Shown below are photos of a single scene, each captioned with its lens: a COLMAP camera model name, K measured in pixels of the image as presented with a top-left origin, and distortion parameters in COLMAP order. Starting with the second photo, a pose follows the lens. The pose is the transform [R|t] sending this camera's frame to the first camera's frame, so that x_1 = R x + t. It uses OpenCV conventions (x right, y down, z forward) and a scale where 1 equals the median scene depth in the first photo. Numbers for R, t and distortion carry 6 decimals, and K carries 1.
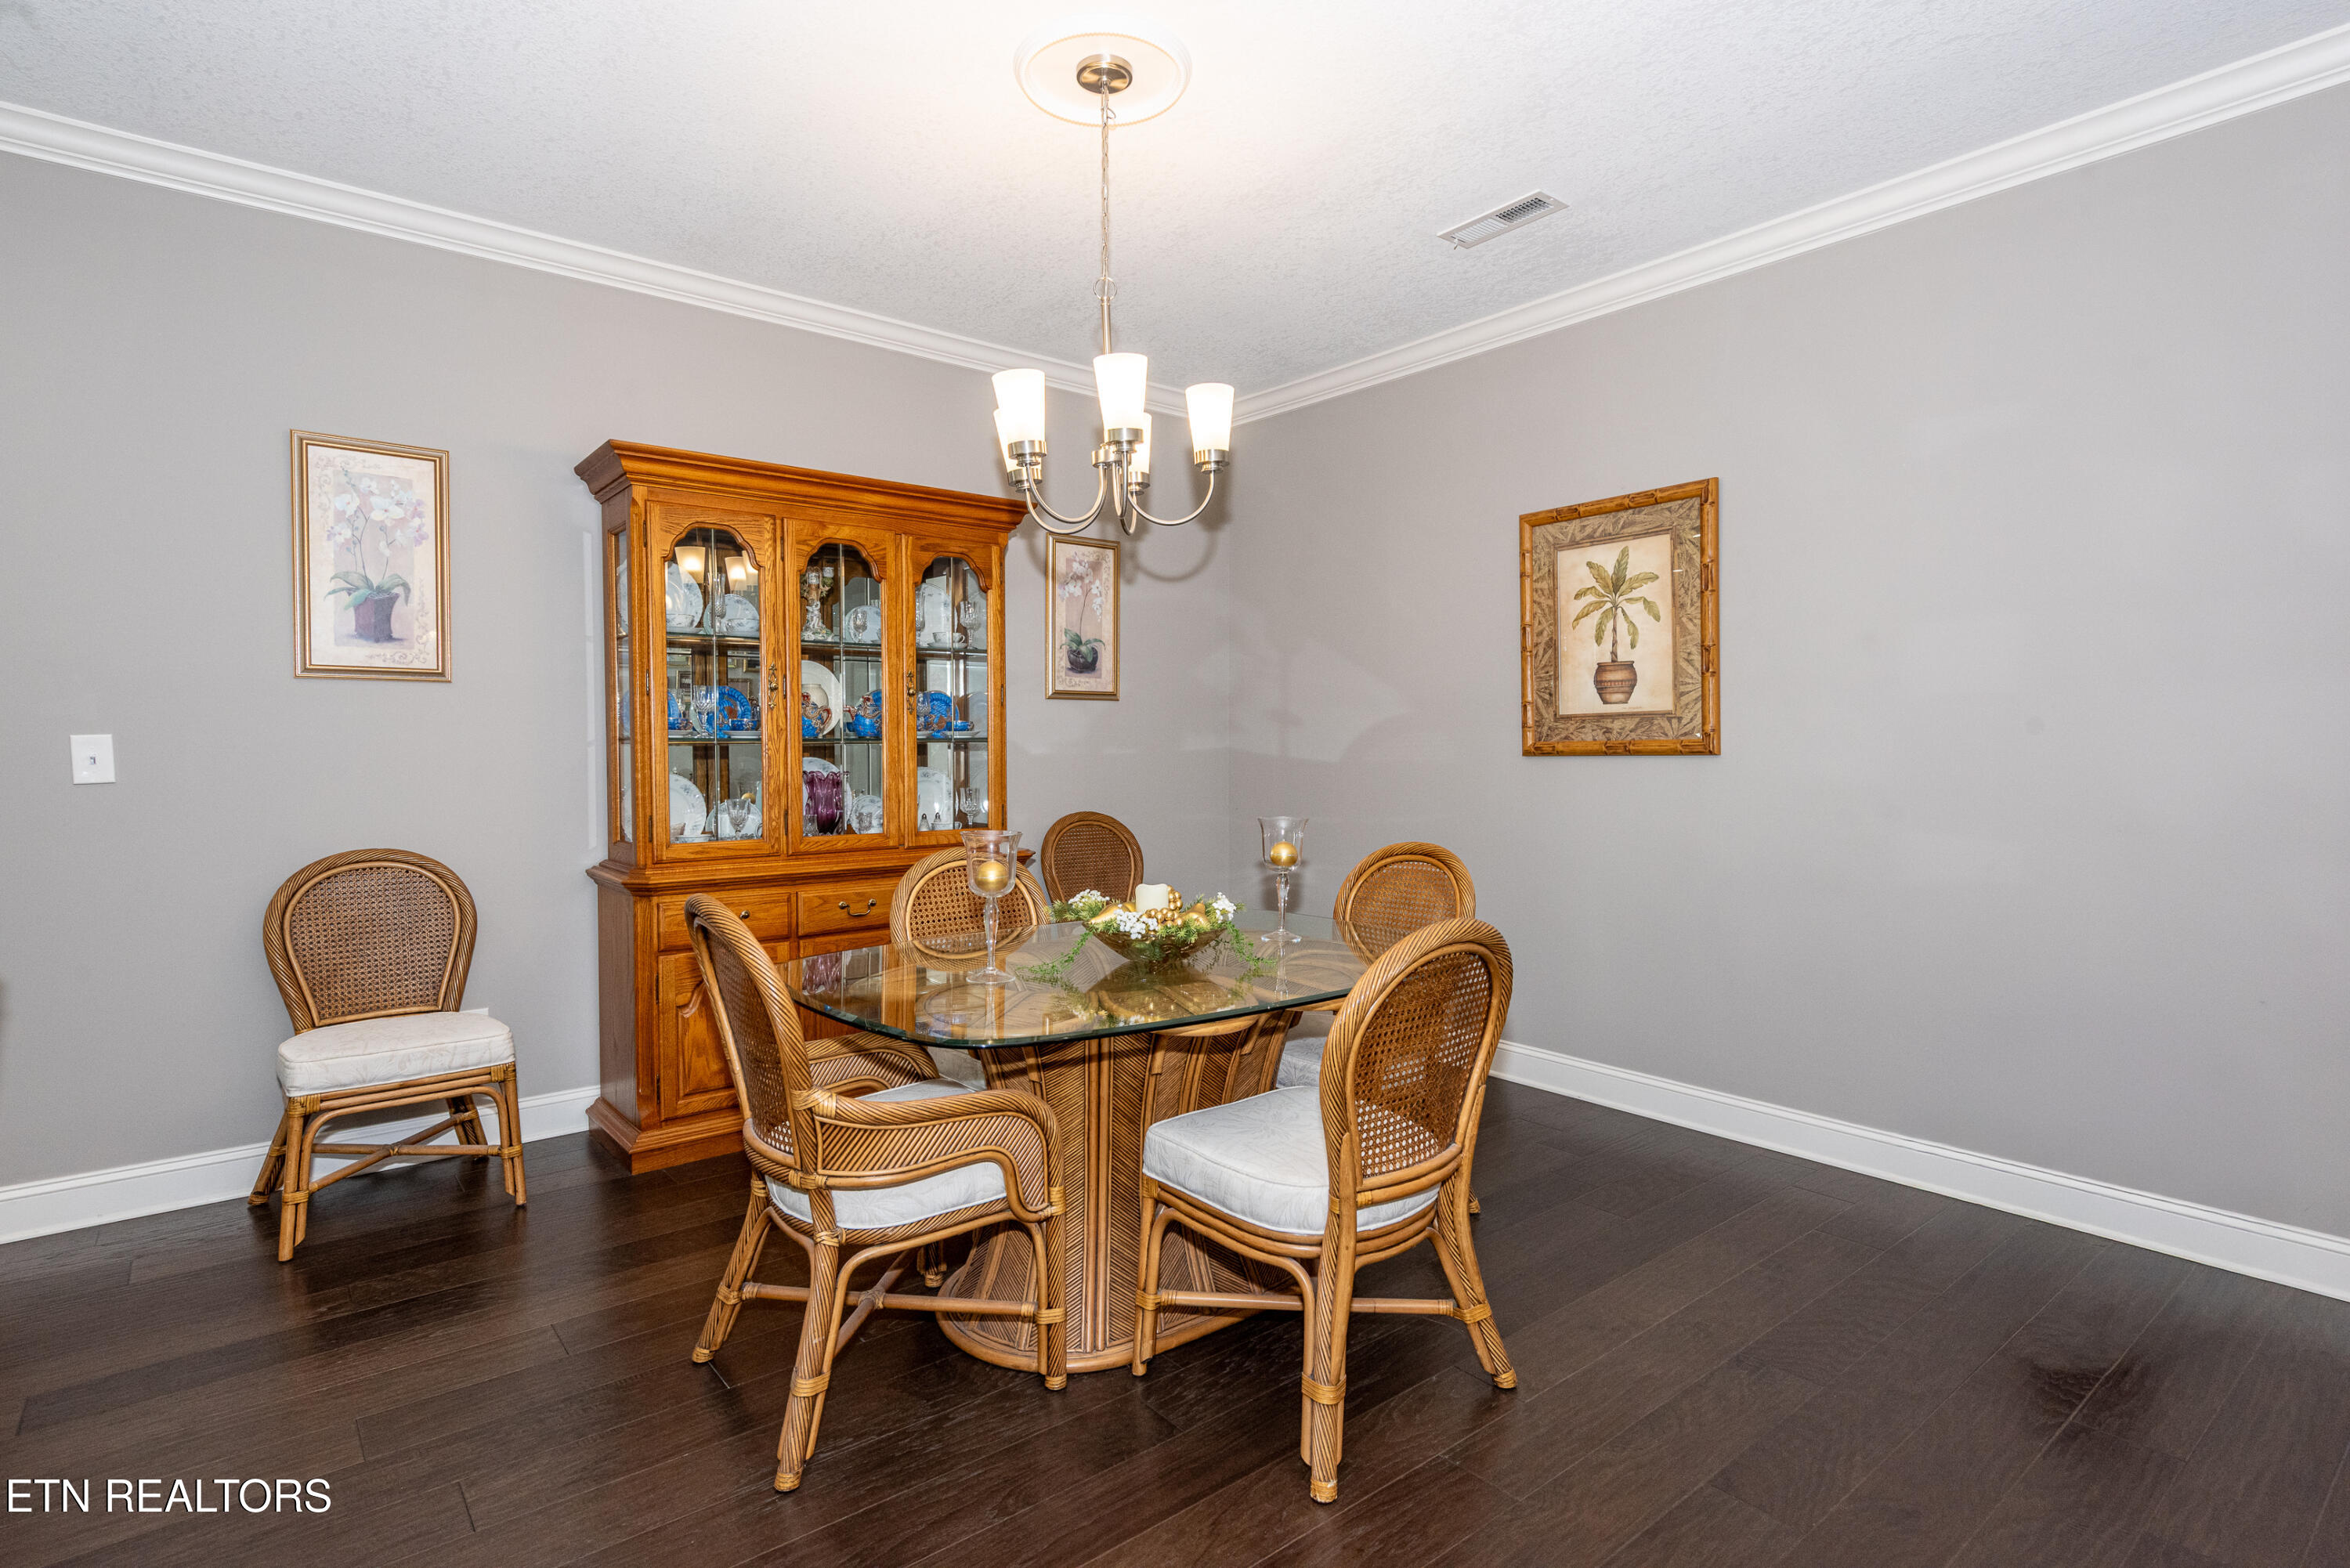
lens RADIAL K [[1160.9, 0, 1169.9], [0, 1160.9, 774.9], [0, 0, 1]] dist [0.008514, -0.001339]
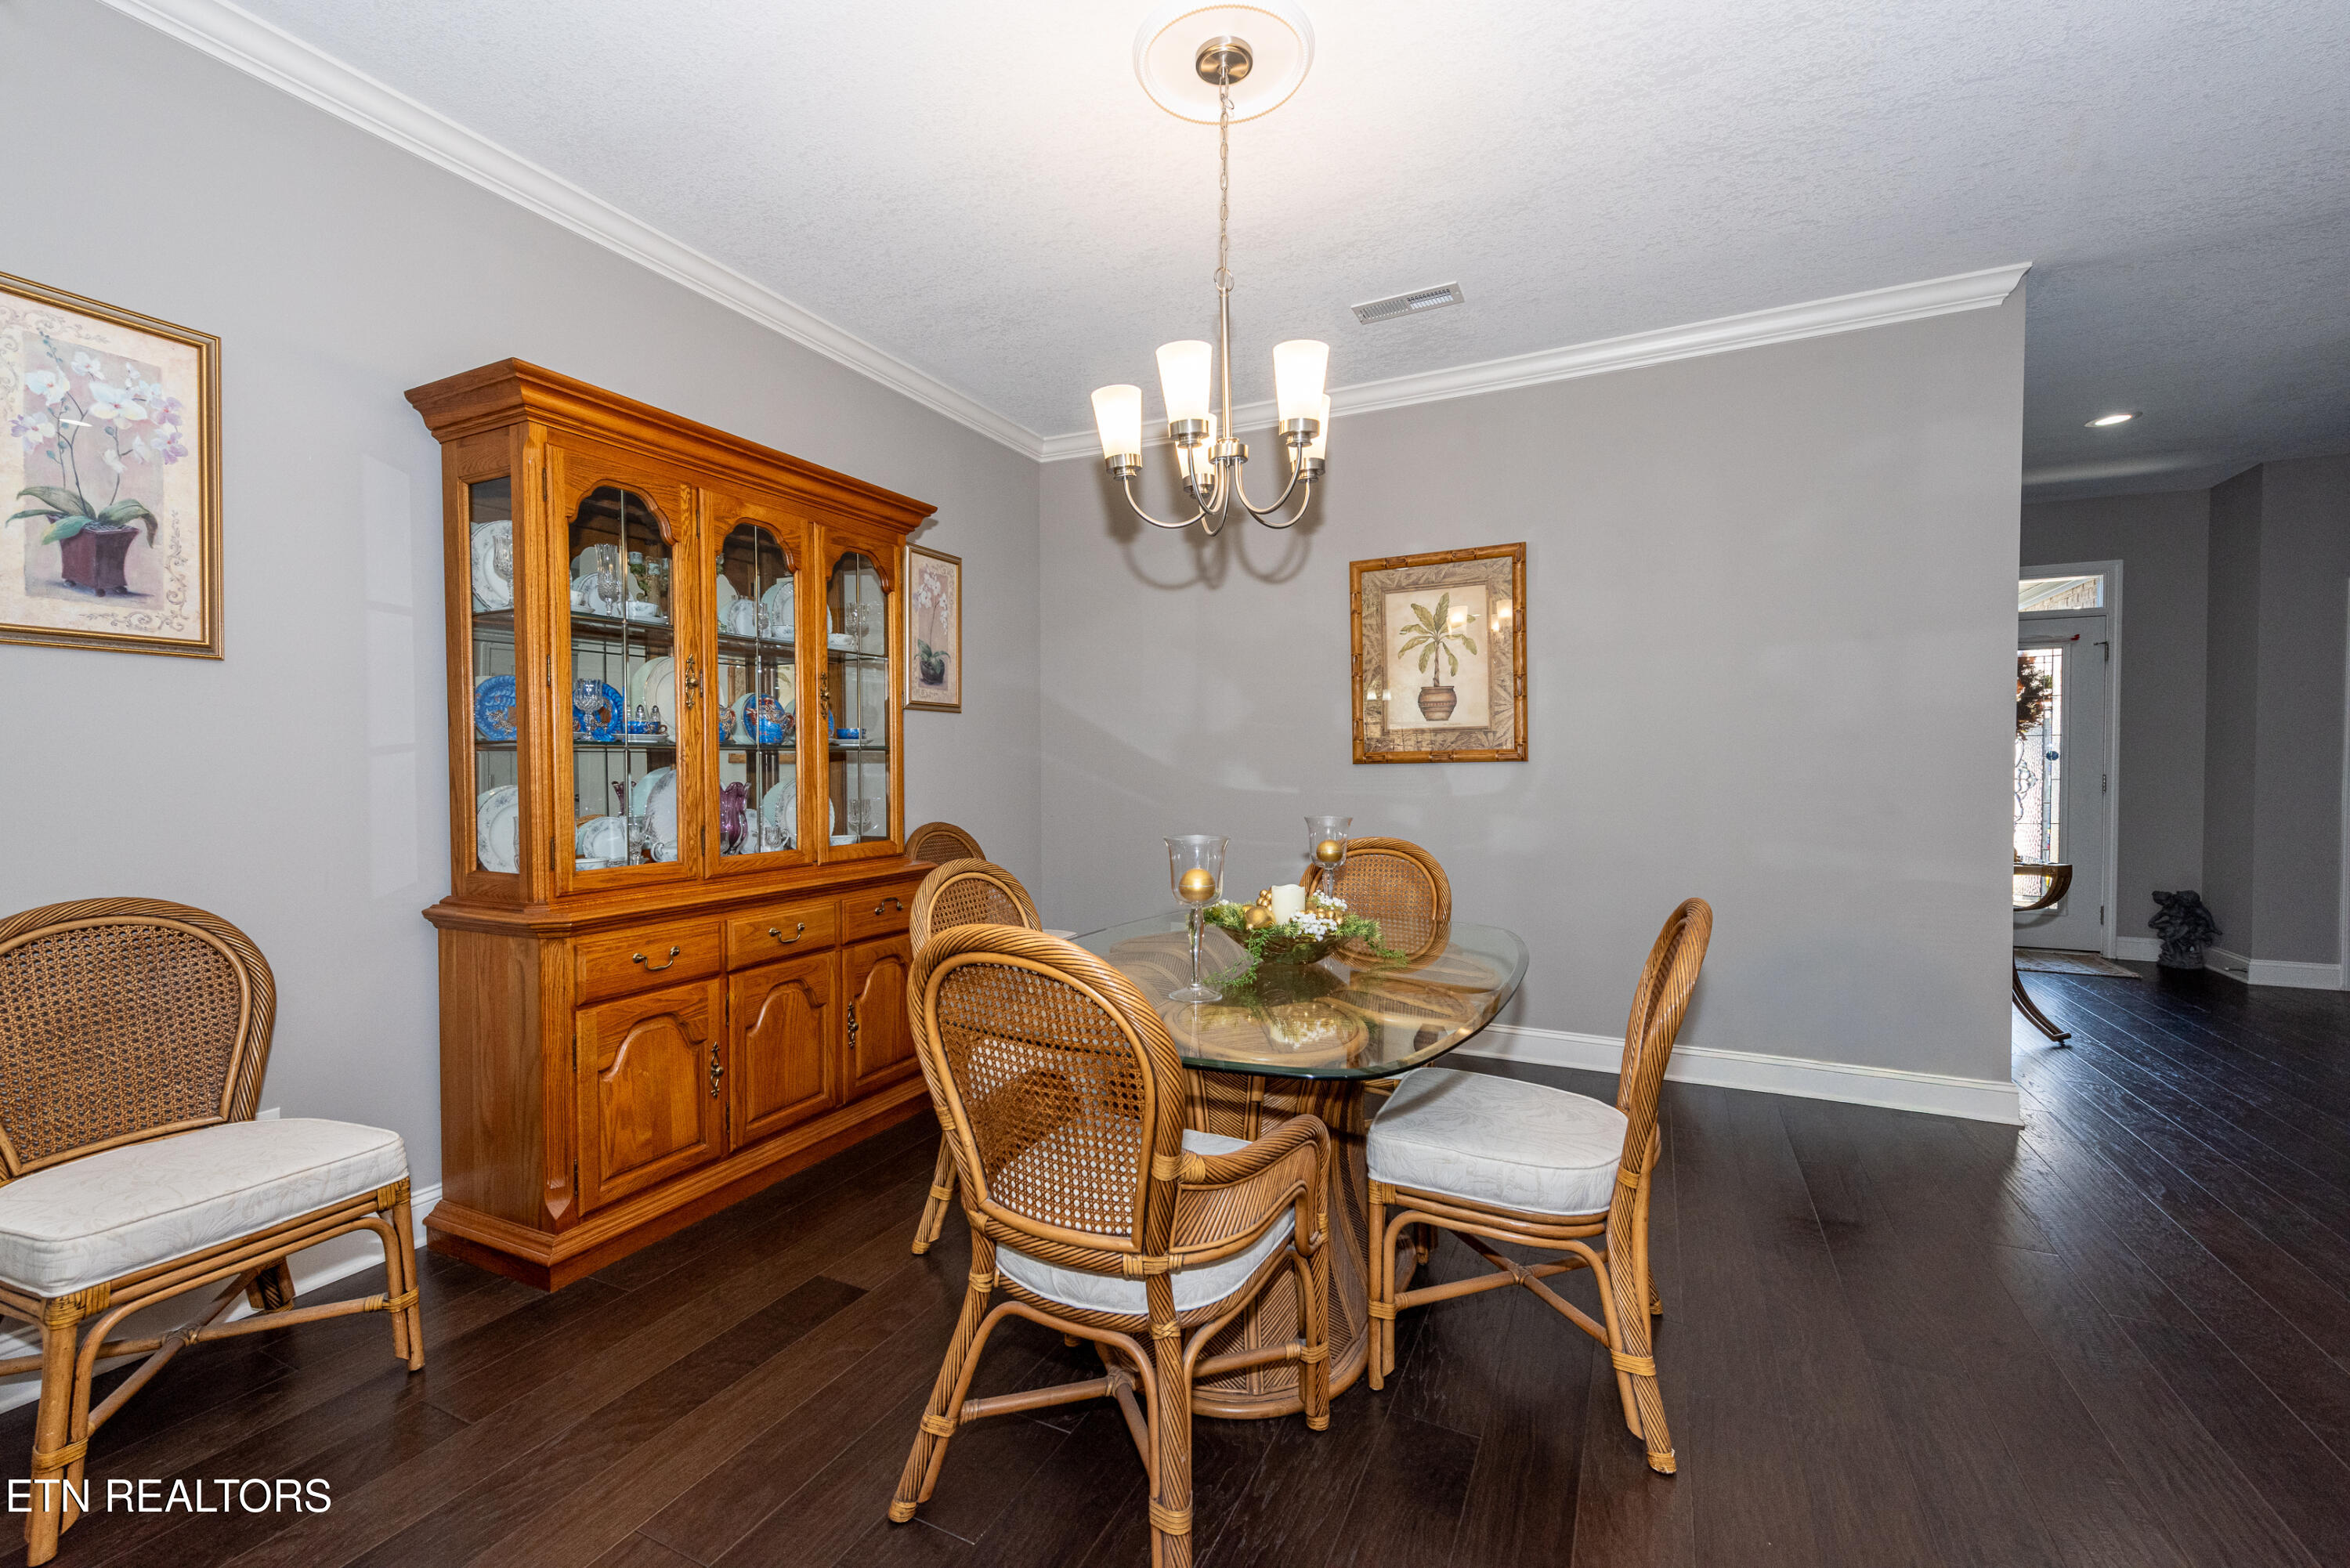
lens RADIAL K [[966.1, 0, 1163.1], [0, 966.1, 784.2], [0, 0, 1]] dist [0.002513, -0.000366]
pose [[0.908830, -0.010638, 0.417030, -0.325508], [0.014204, 0.999884, -0.005449, 0.007840], [-0.416924, 0.010876, 0.908876, 0.208207]]
